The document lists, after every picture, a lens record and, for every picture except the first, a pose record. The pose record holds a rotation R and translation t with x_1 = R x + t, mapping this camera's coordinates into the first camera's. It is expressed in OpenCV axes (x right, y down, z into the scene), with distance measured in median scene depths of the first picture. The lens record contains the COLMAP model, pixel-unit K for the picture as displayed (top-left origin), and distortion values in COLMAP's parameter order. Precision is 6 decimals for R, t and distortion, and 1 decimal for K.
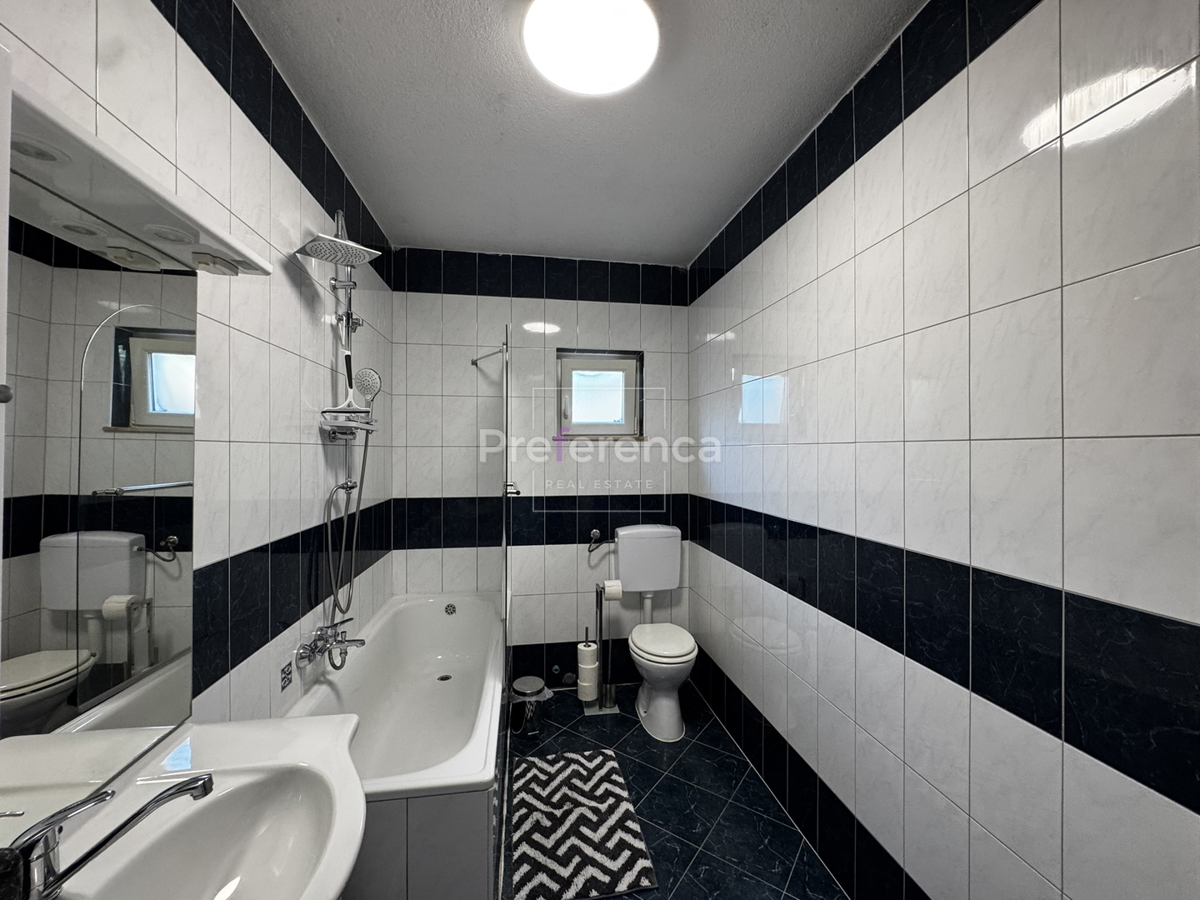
lens RADIAL K [[481.2, 0, 596.3], [0, 481.2, 450.5], [0, 0, 1]] dist [-0.005832, 0.001414]
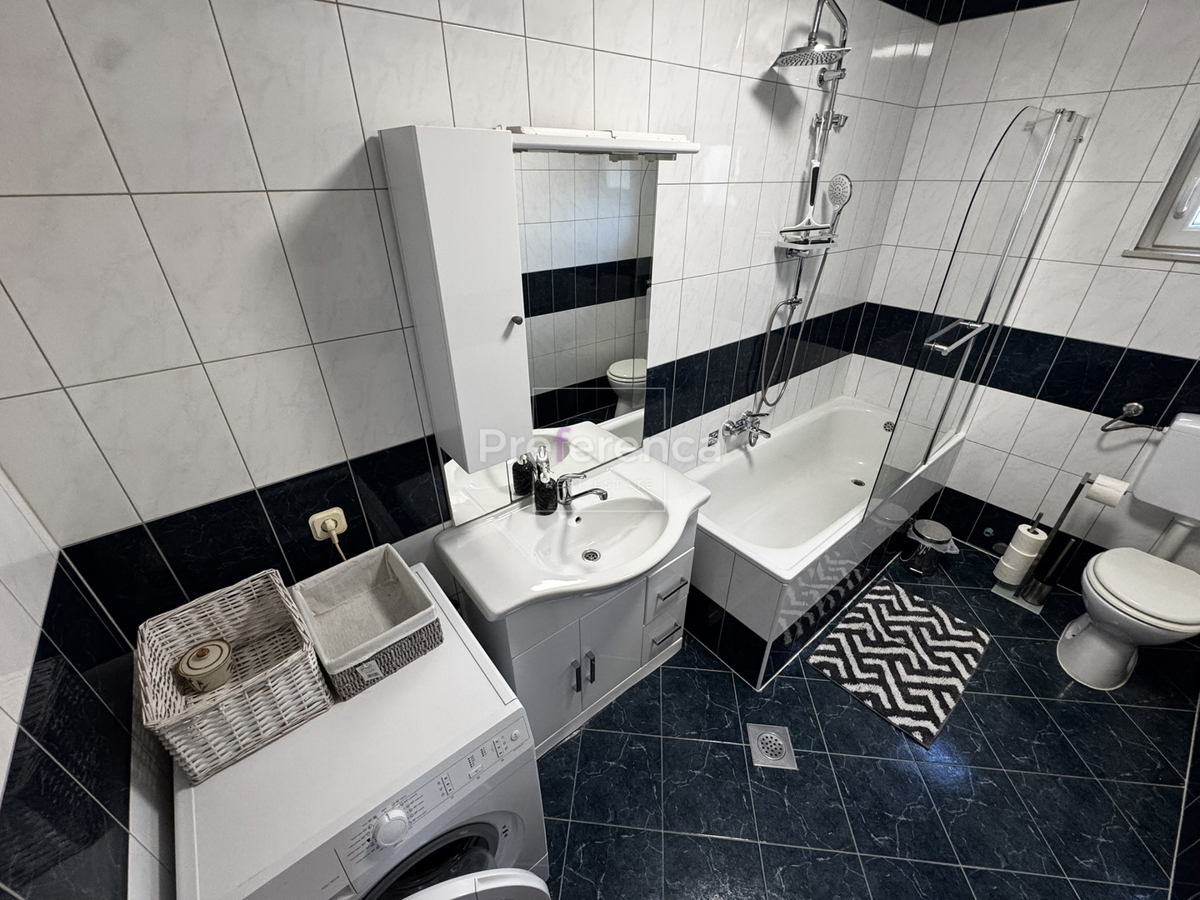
lens RADIAL K [[481.2, 0, 598.5], [0, 481.2, 448.1], [0, 0, 1]] dist [-0.005832, 0.001414]
pose [[0.500886, 0.425424, -0.753742, 0.210386], [0.006061, 0.869116, 0.494571, -0.164164], [0.865492, -0.252292, 0.432750, 0.042678]]
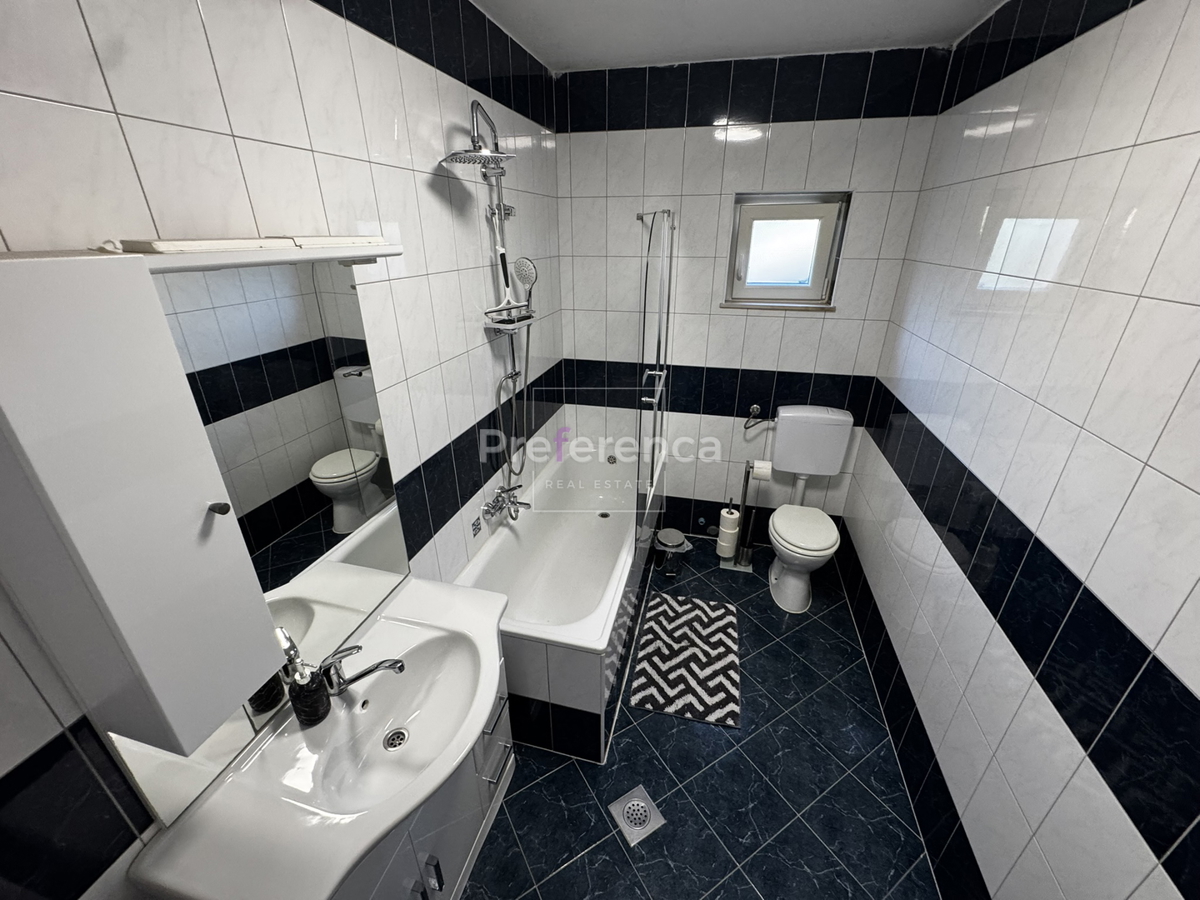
lens RADIAL K [[481.2, 0, 598.2], [0, 481.2, 446.8], [0, 0, 1]] dist [-0.005832, 0.001414]
pose [[0.920188, 0.158602, -0.357911, 0.088859], [0.003796, 0.910598, 0.413276, -0.214816], [0.391459, -0.381650, 0.837319, 0.057557]]
